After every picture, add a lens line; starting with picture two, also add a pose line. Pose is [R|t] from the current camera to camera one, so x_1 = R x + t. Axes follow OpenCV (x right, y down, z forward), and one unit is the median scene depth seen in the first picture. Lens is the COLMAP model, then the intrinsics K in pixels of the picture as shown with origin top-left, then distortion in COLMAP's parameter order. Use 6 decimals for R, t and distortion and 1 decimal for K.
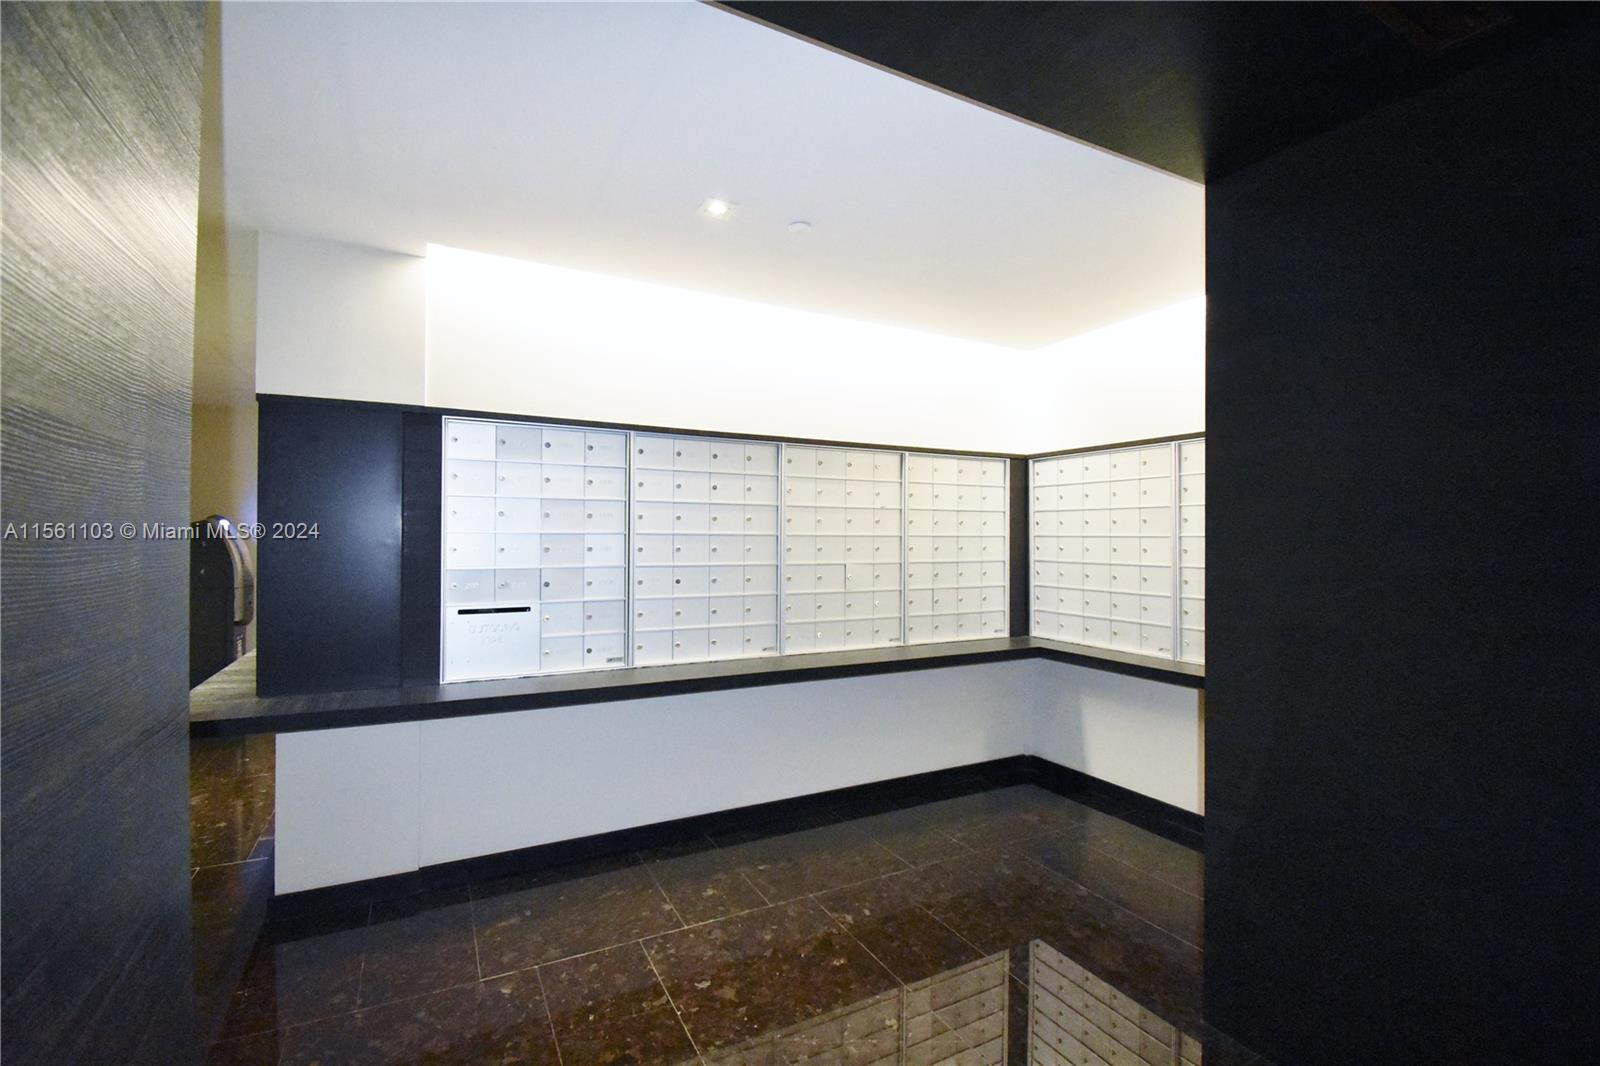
lens RADIAL K [[701.3, 0, 800.0], [0, 701.3, 533.0], [0, 0, 1]] dist [-0.044264, -0.000218]
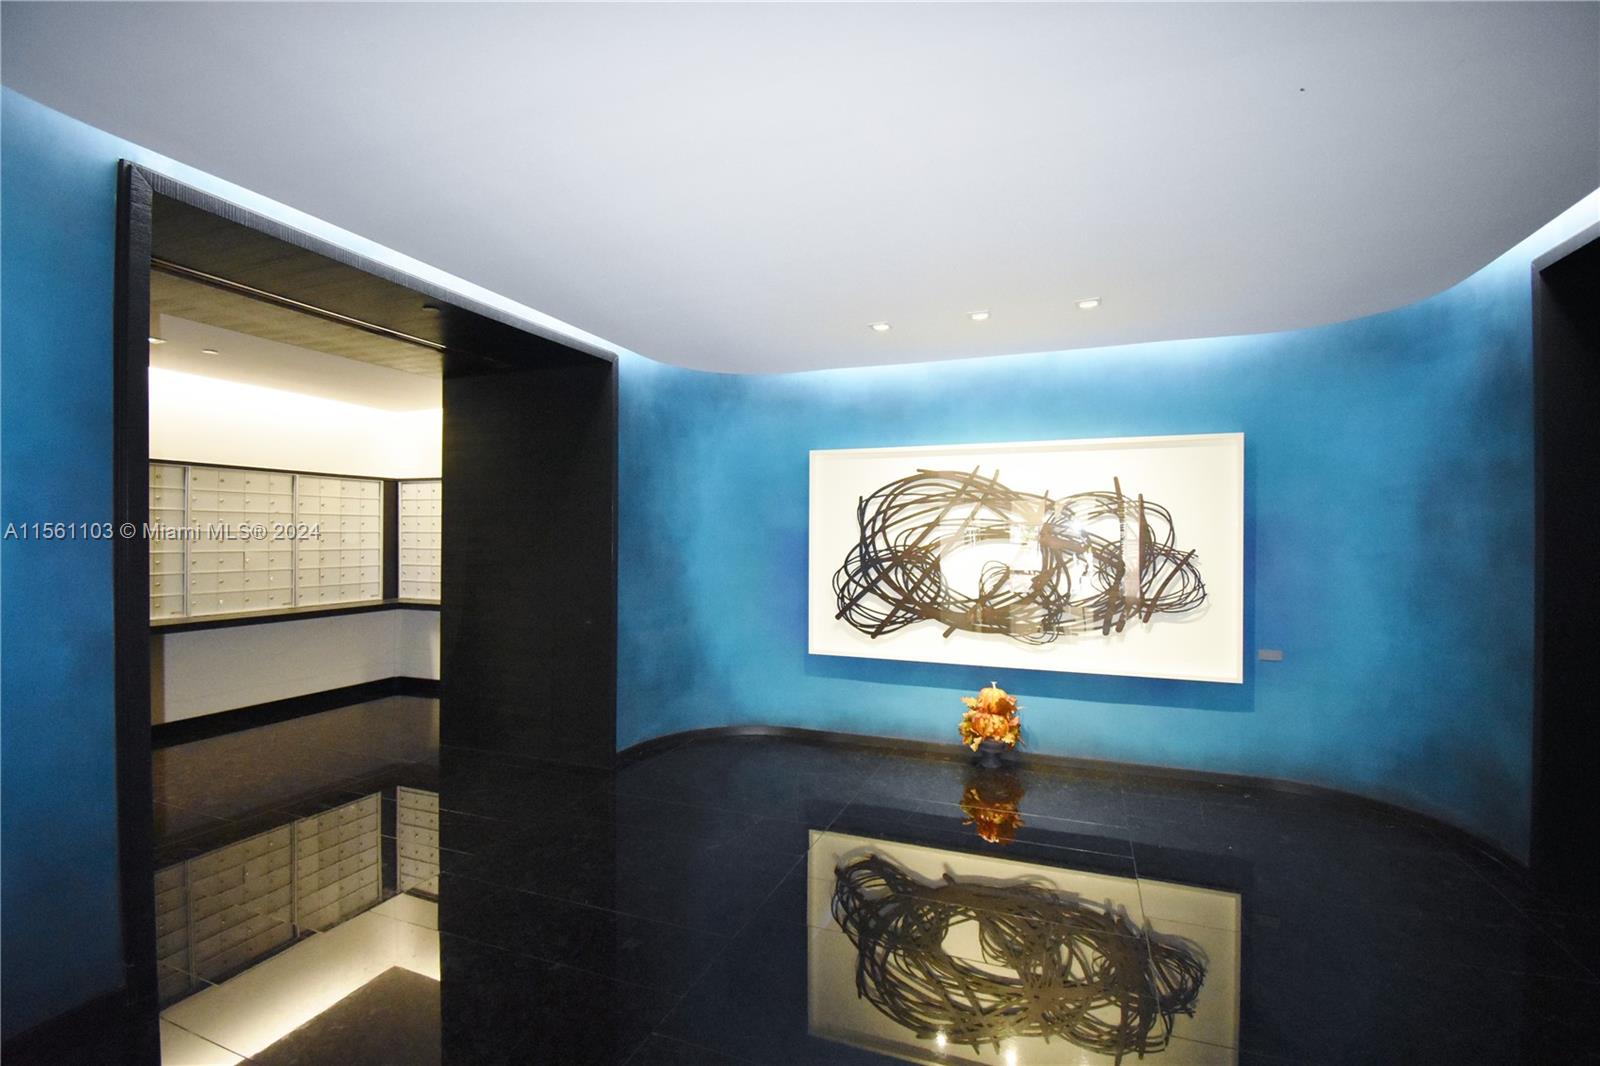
lens RADIAL K [[701.3, 0, 800.0], [0, 701.3, 533.0], [0, 0, 1]] dist [-0.044264, -0.000218]
pose [[0.835237, 0.000132, 0.549890, 0.239830], [-0.002945, 0.999987, 0.004233, -0.003447], [-0.549882, -0.005155, 0.835227, -0.755725]]
